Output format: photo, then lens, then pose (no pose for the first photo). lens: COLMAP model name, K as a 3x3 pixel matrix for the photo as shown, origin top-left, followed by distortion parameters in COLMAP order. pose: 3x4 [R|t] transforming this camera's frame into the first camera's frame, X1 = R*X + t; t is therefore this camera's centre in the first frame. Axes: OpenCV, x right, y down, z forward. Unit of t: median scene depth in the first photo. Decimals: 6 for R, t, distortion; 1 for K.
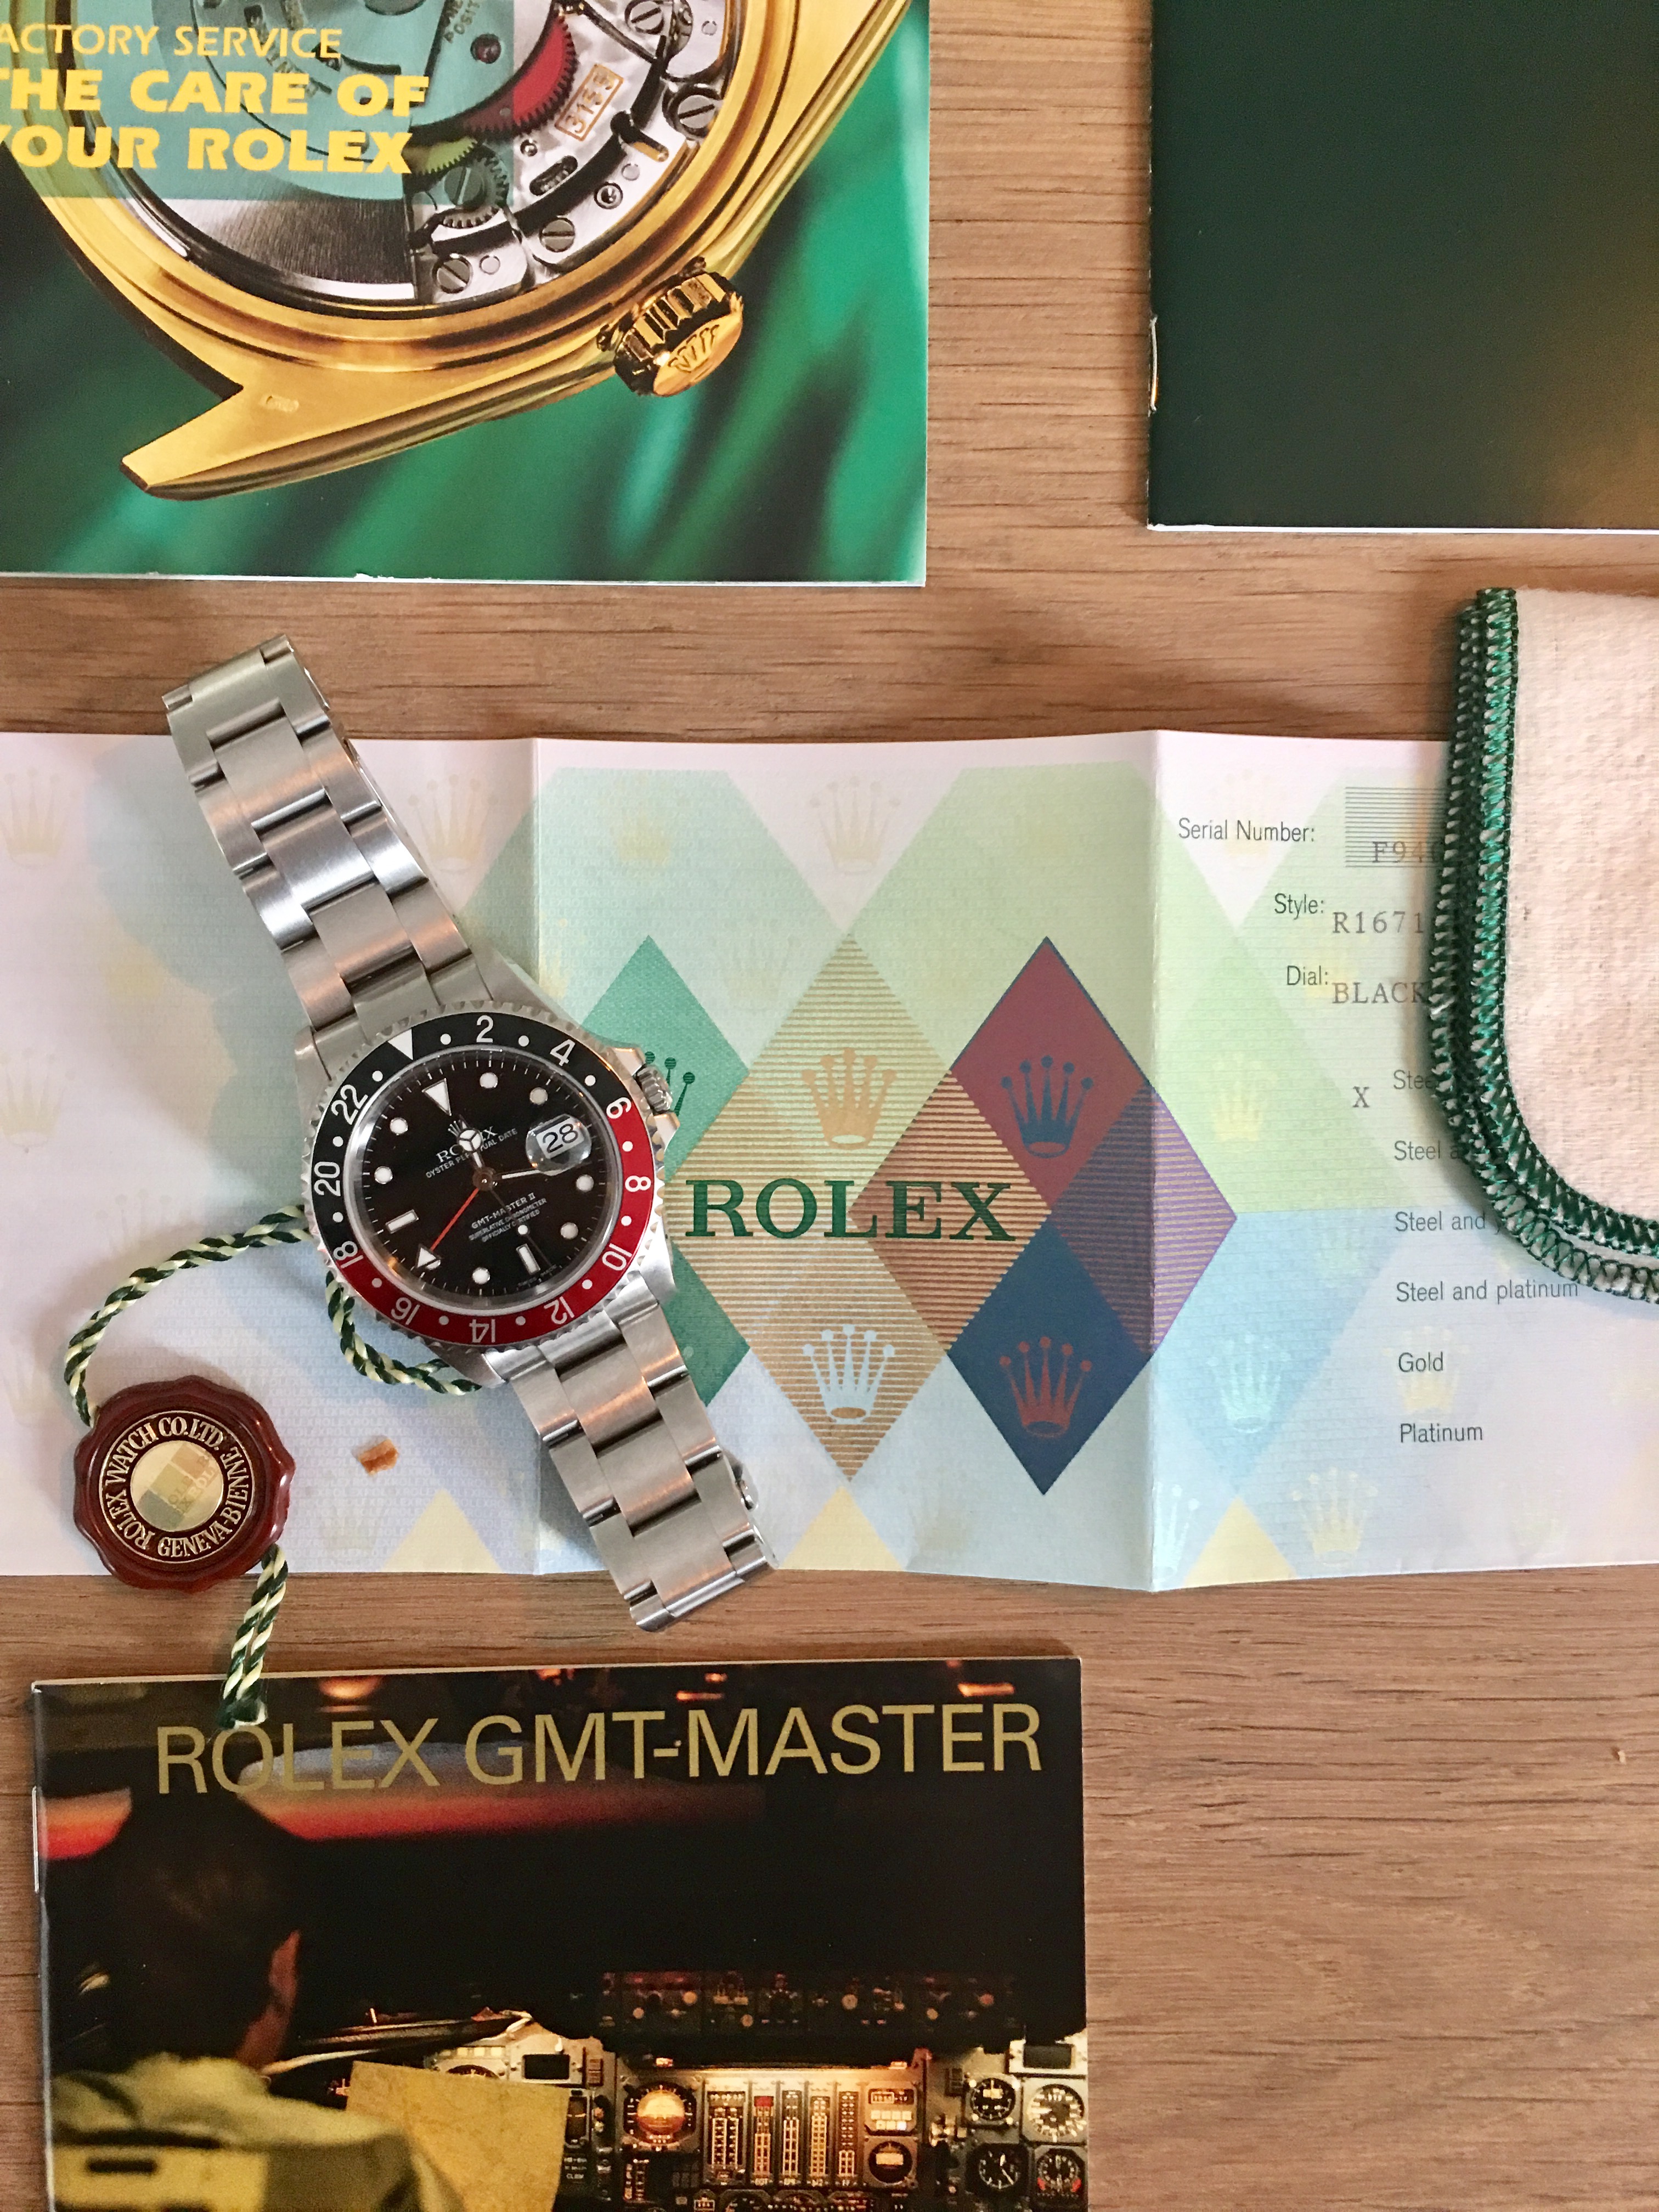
lens RADIAL K [[1876.4, 0, 881.4], [0, 1876.4, 1065.6], [0, 0, 1]] dist [0.007809, 0.002685]
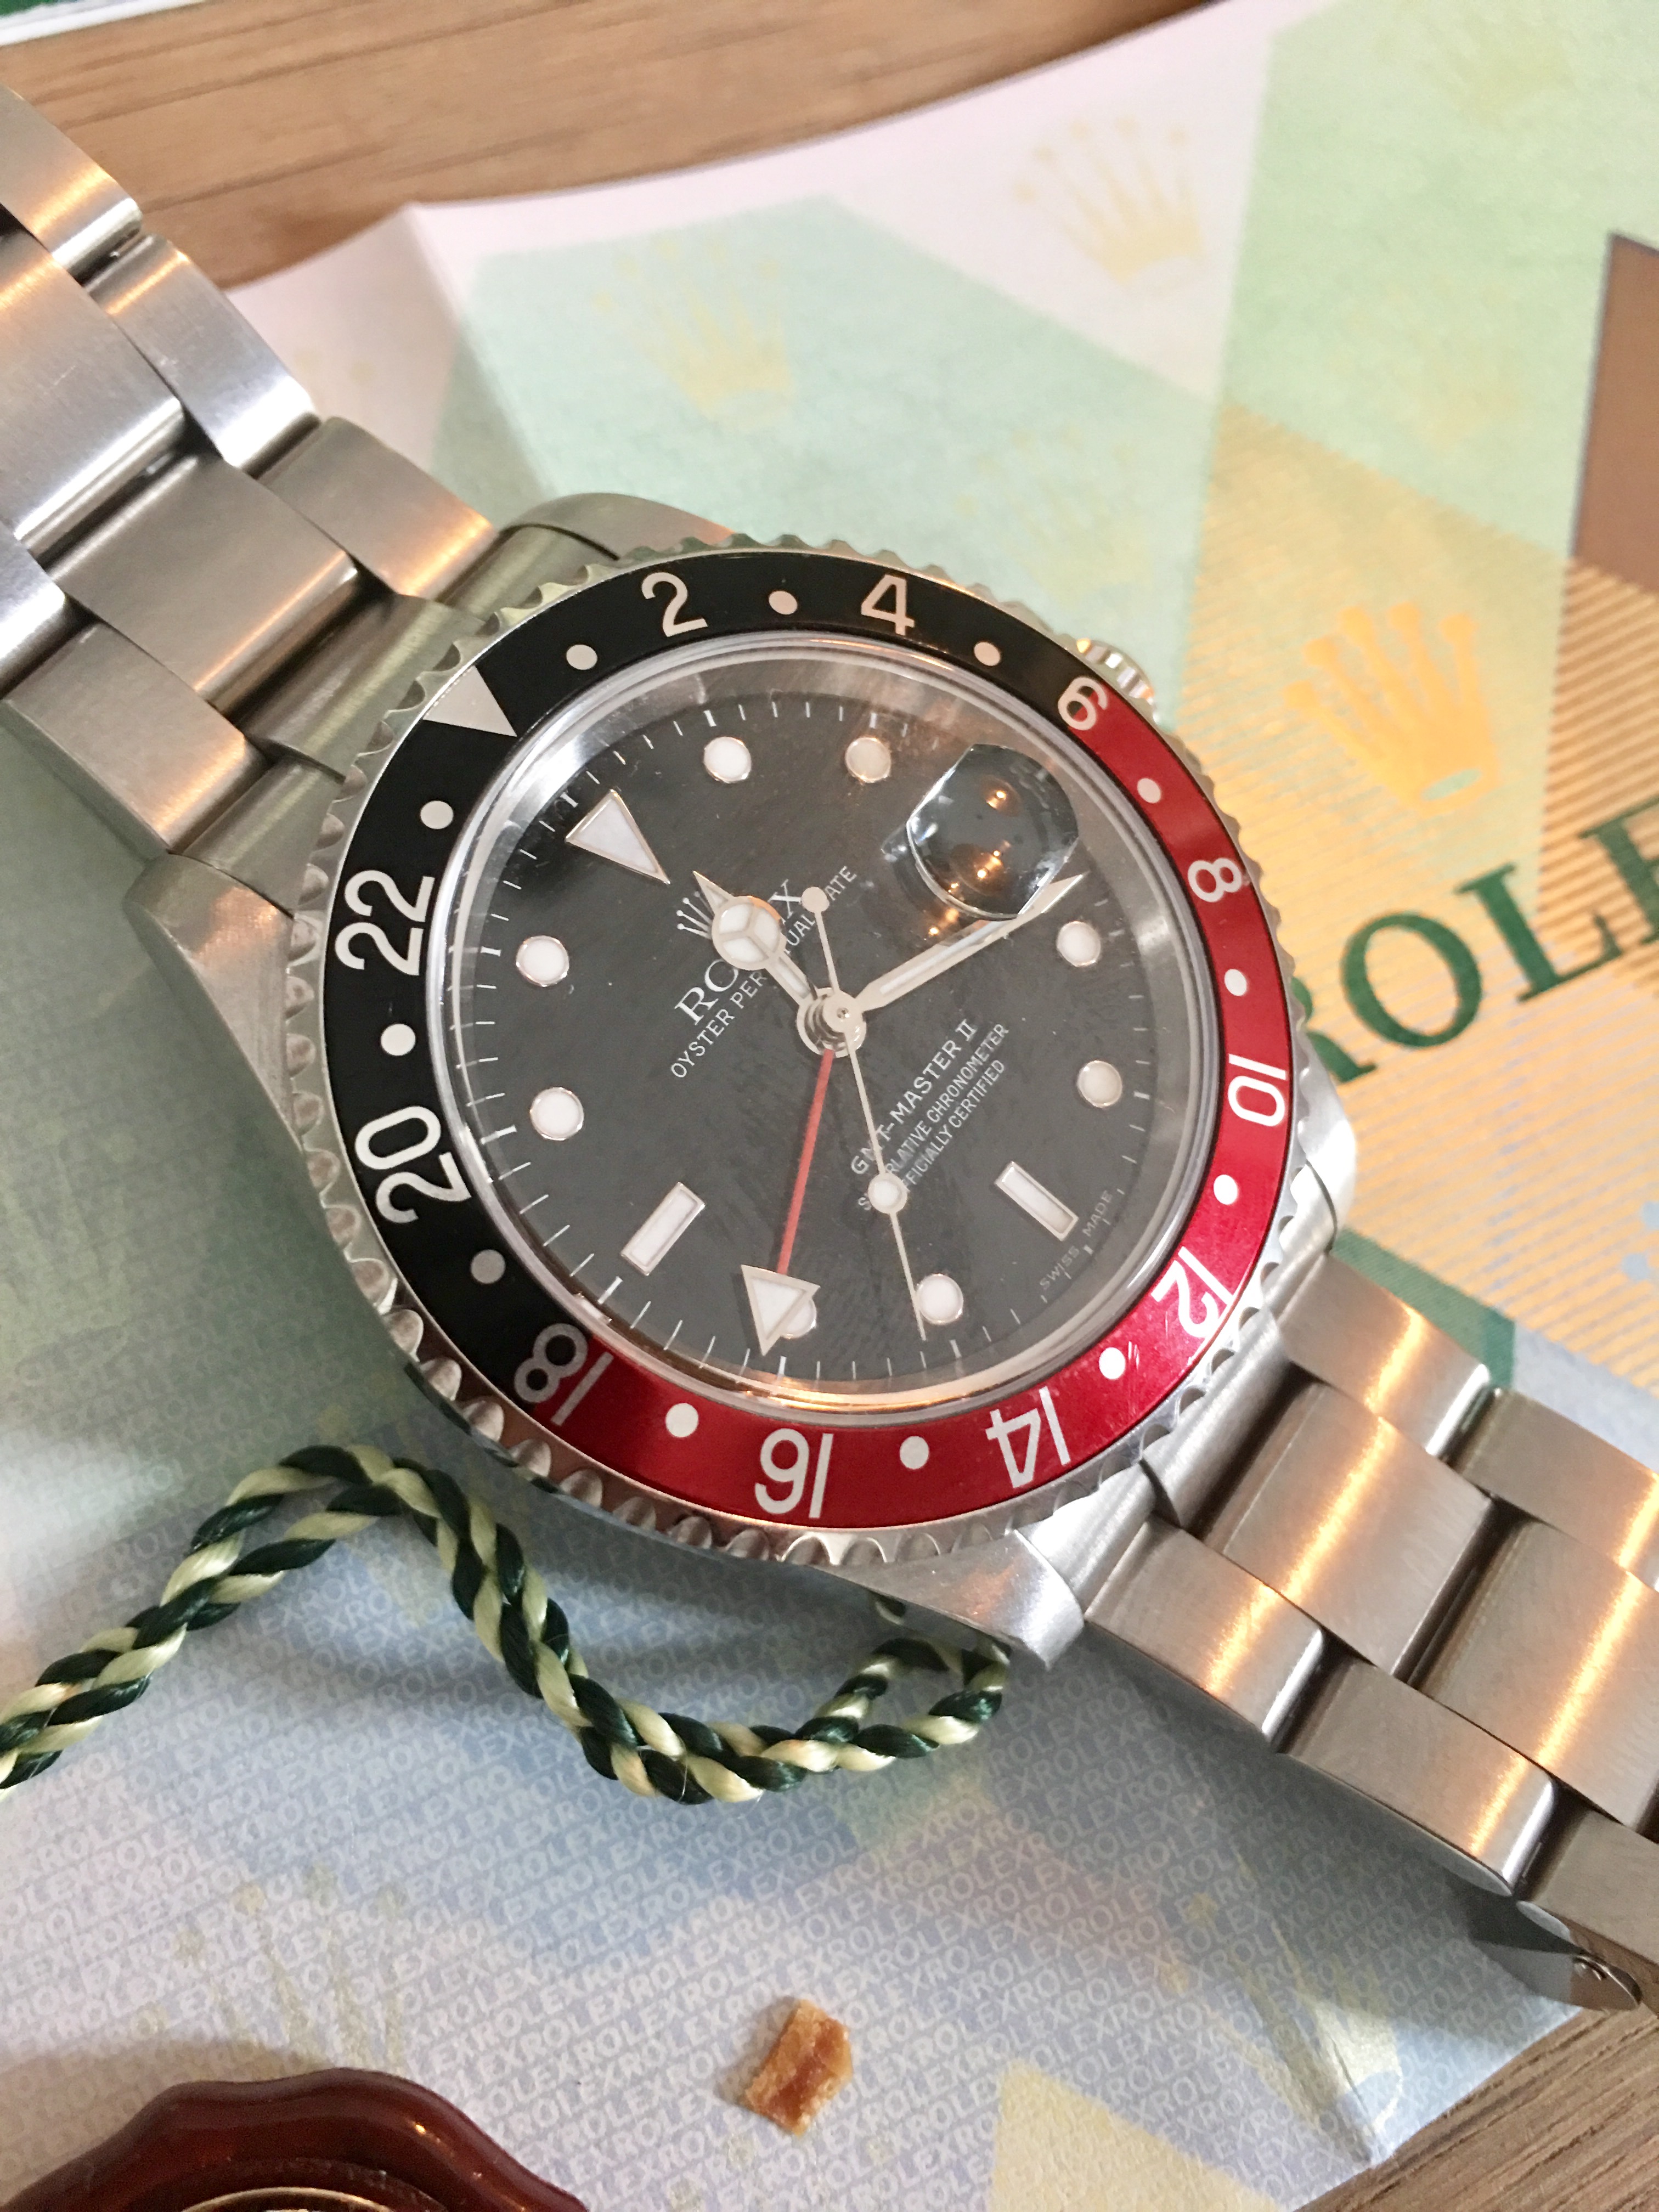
lens RADIAL K [[1960.0, 0, 829.5], [0, 1960.0, 1106.0], [0, 0, 1]] dist [0.026858, -0.124981]
pose [[0.889370, -0.382809, 0.249955, -0.289648], [0.437969, 0.870227, -0.225583, 0.144904], [-0.131162, 0.310100, 0.941613, 0.636379]]
